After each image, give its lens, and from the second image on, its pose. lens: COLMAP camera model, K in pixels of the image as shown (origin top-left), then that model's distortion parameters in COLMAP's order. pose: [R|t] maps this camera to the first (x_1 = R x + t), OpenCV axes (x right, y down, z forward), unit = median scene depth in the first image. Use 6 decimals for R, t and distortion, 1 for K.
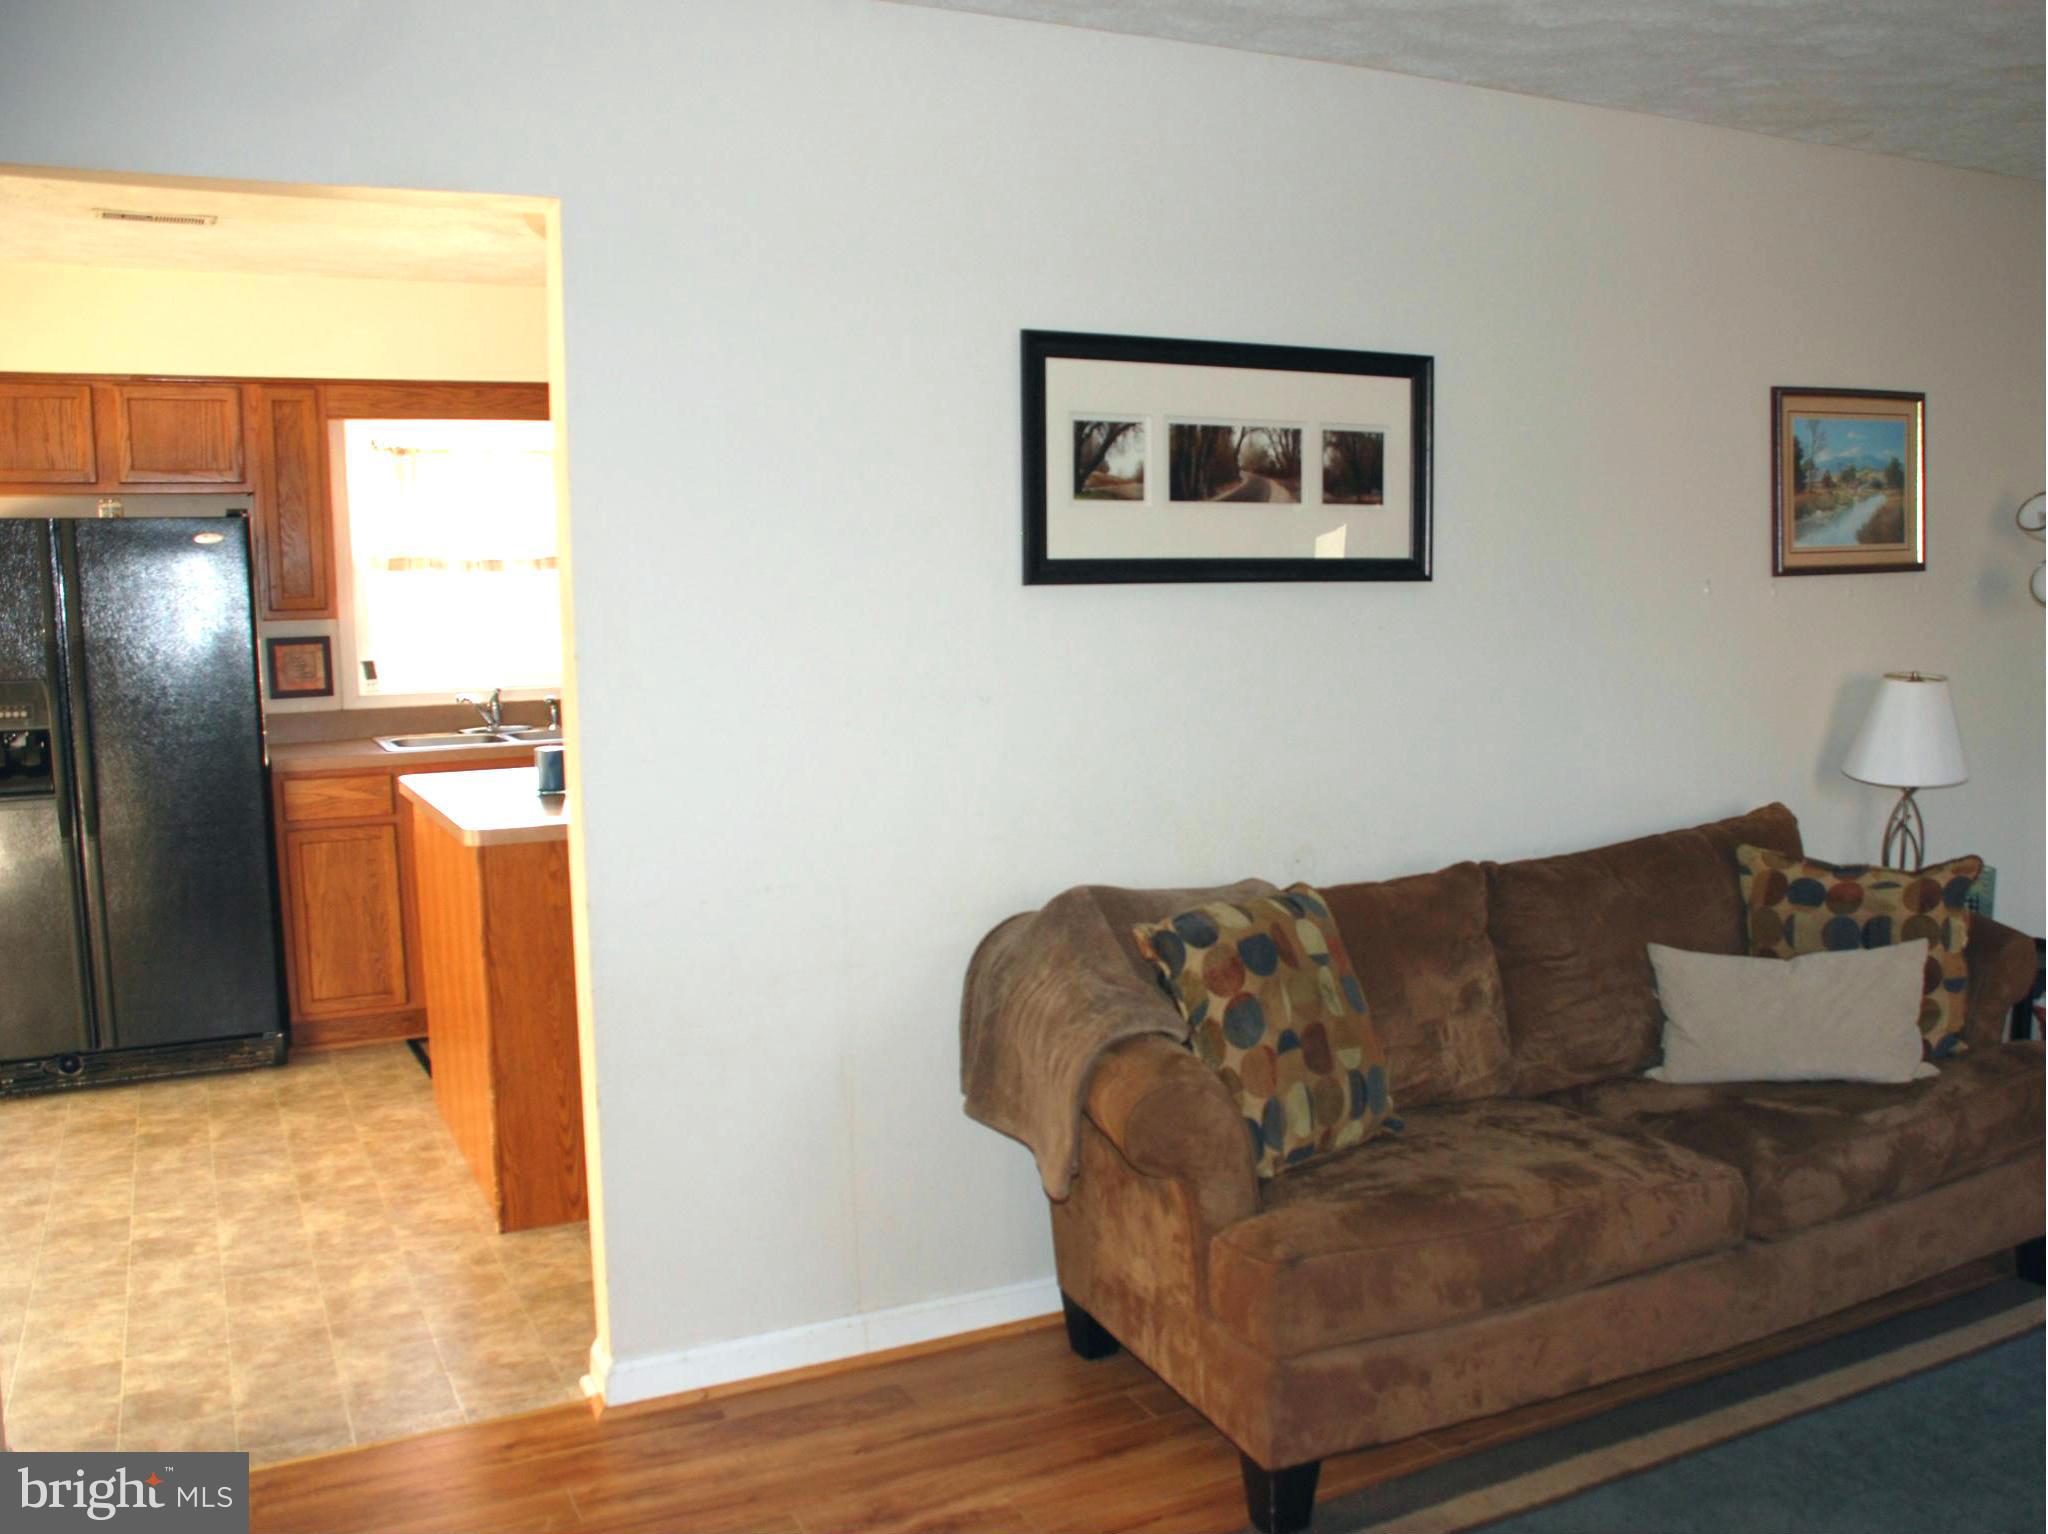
lens RADIAL K [[1862.9, 0, 1150.5], [0, 1862.9, 735.0], [0, 0, 1]] dist [-0.130623, 0.016534]
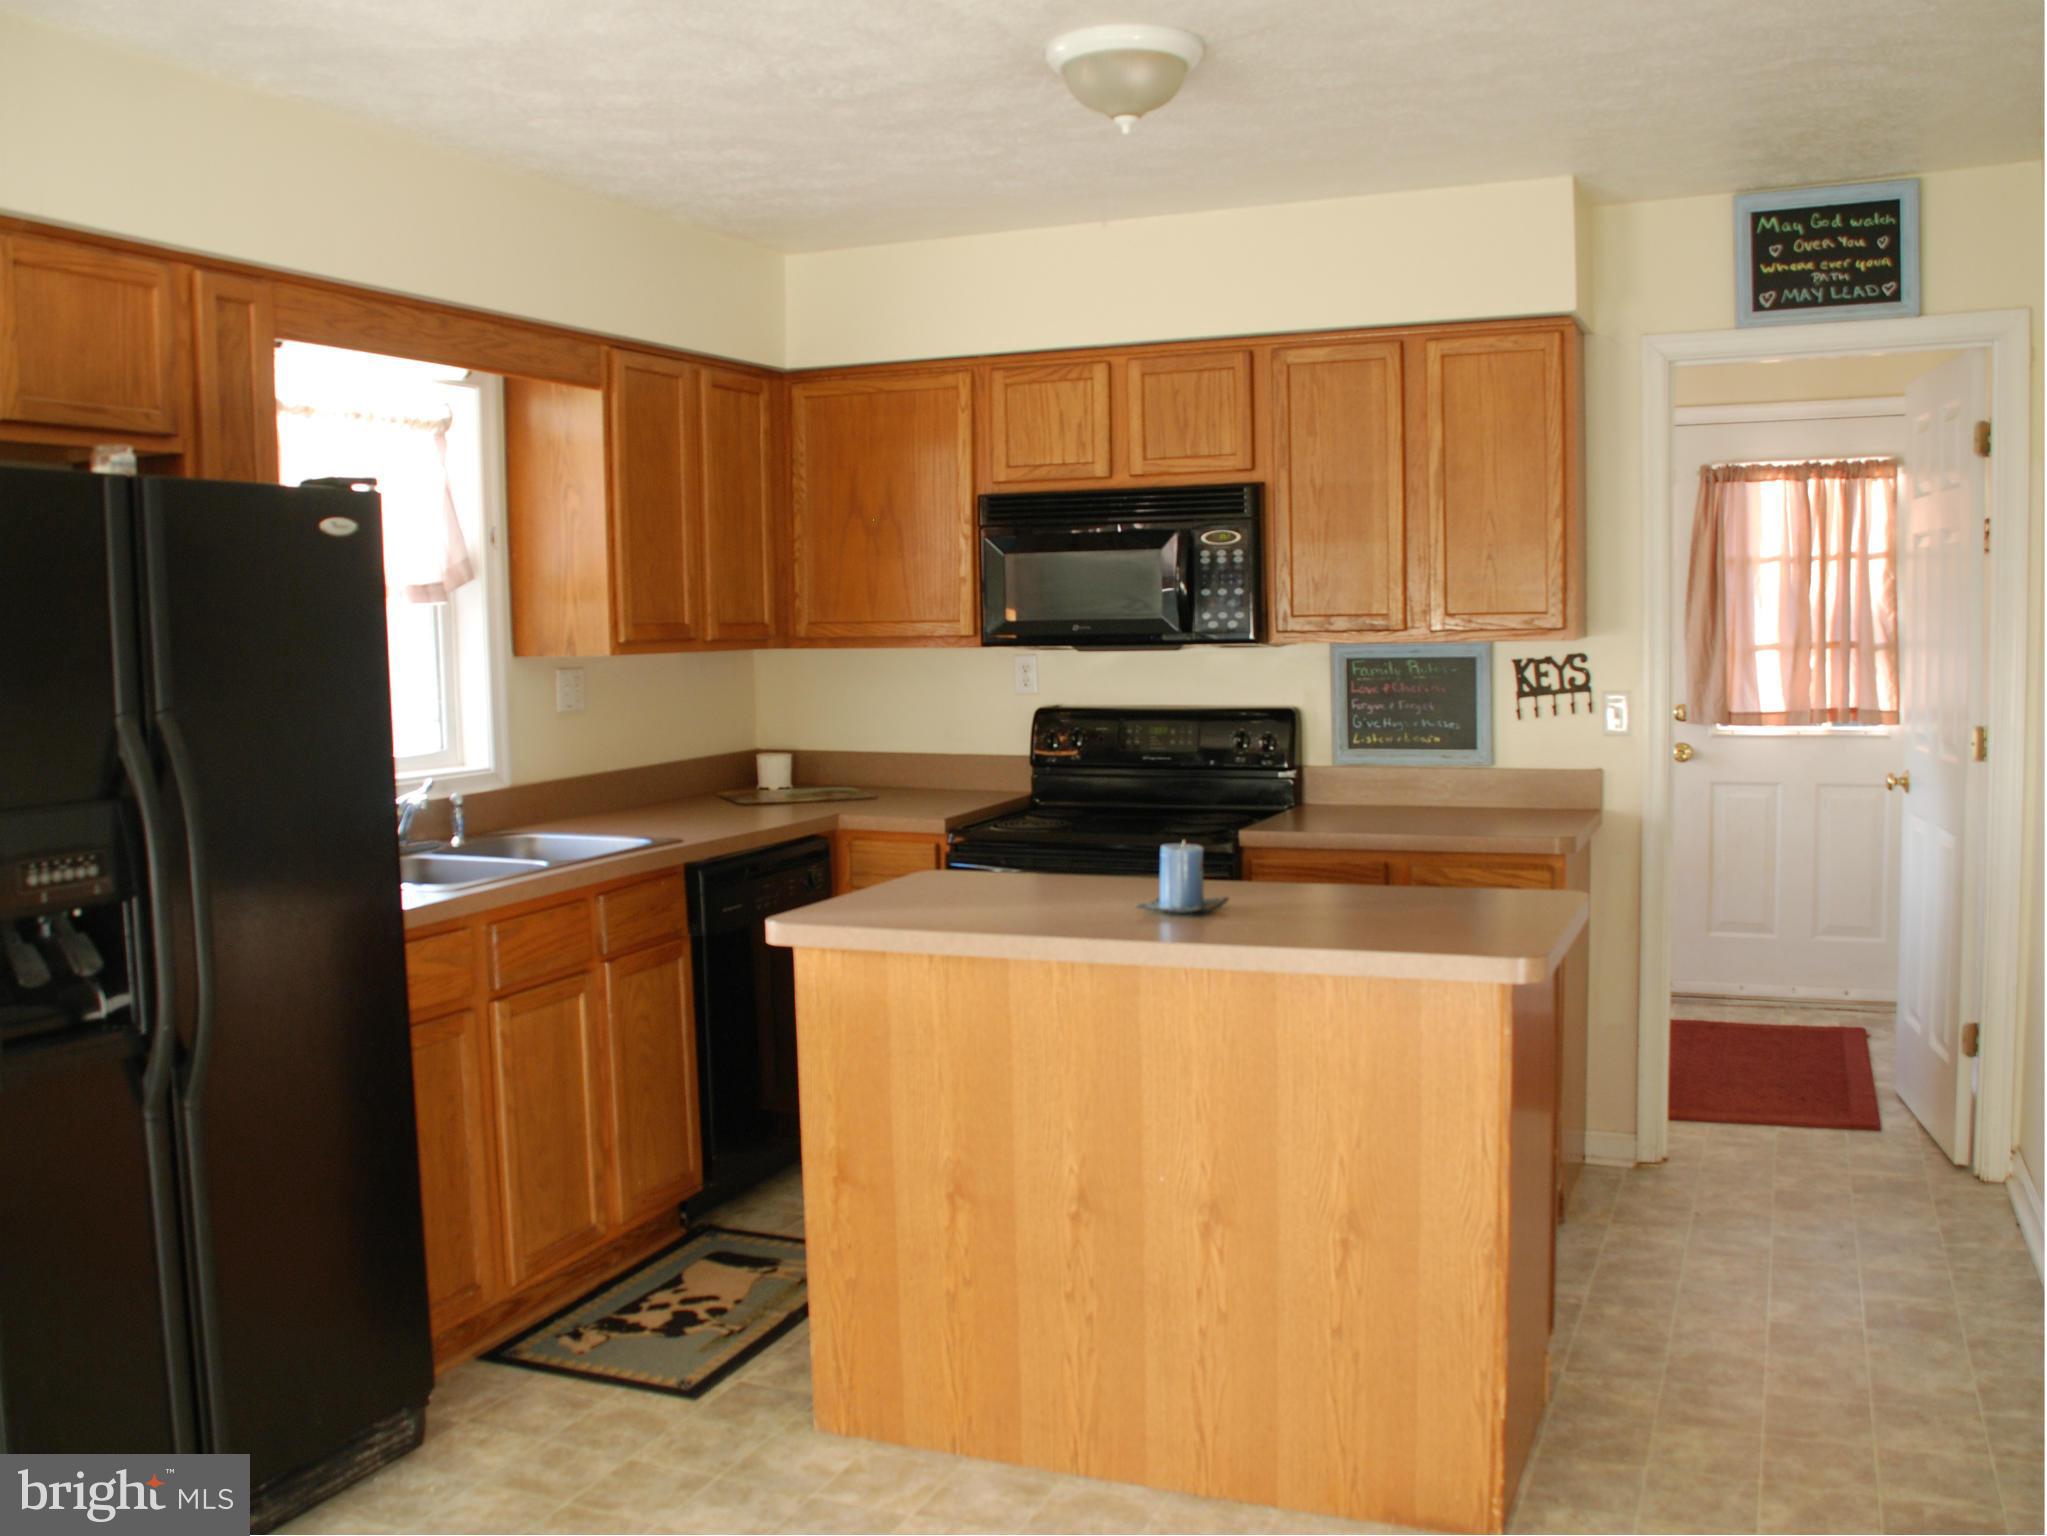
lens RADIAL K [[1844.7, 0, 1018.4], [0, 1844.7, 764.5], [0, 0, 1]] dist [-0.150215, 0.112839]
pose [[0.781927, -0.047600, 0.621550, -0.634282], [0.056064, 0.998410, 0.005931, -0.026267], [-0.620844, 0.030209, 0.783352, 0.397244]]
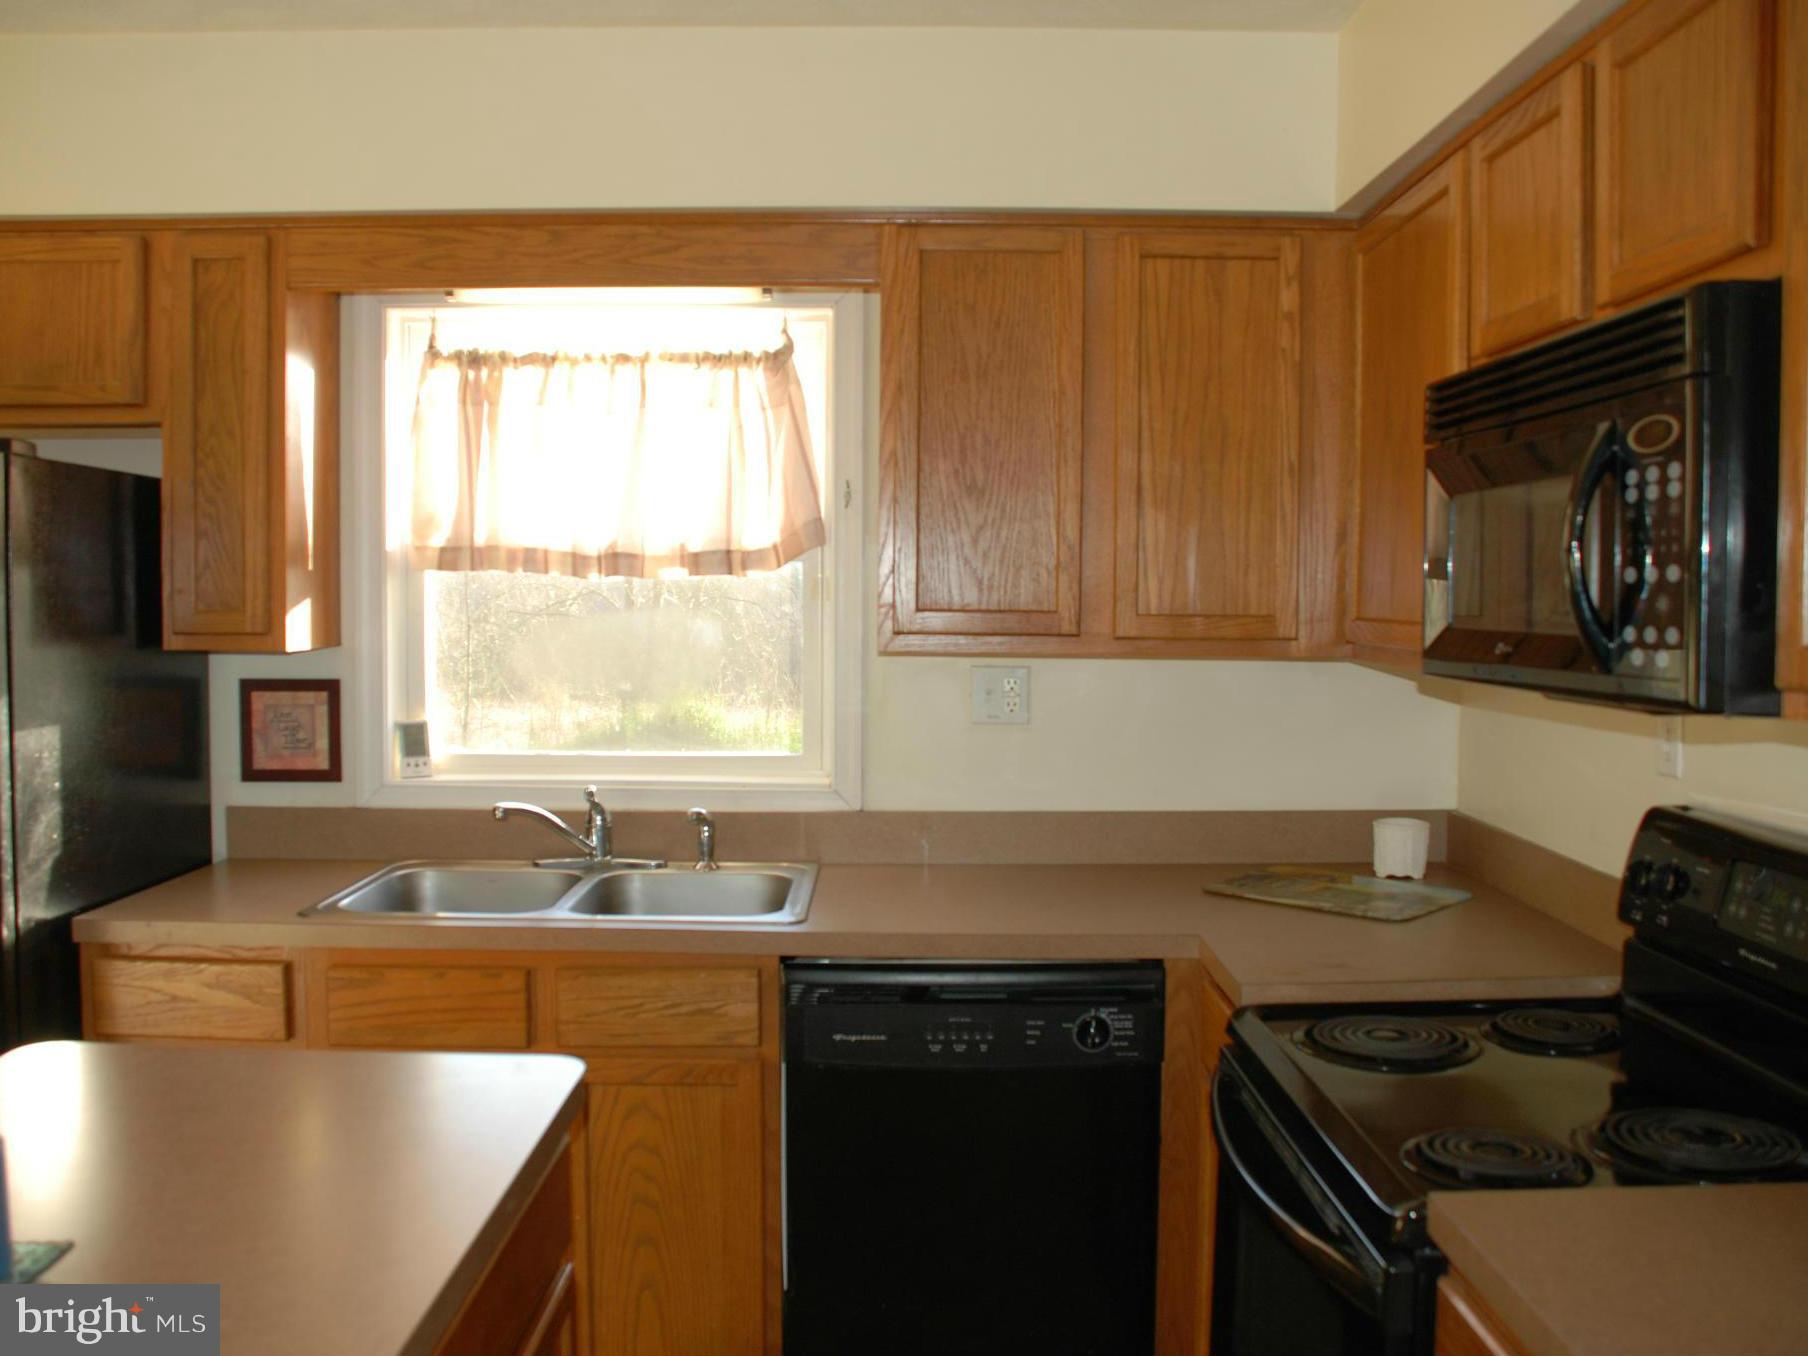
lens RADIAL K [[1629.3, 0, 899.5], [0, 1629.3, 674.9], [0, 0, 1]] dist [-0.150215, 0.112839]
pose [[0.880714, 0.047695, -0.471241, -0.058724], [-0.063451, 0.997830, -0.017594, -0.061182], [0.469379, 0.045396, 0.881829, 0.666662]]
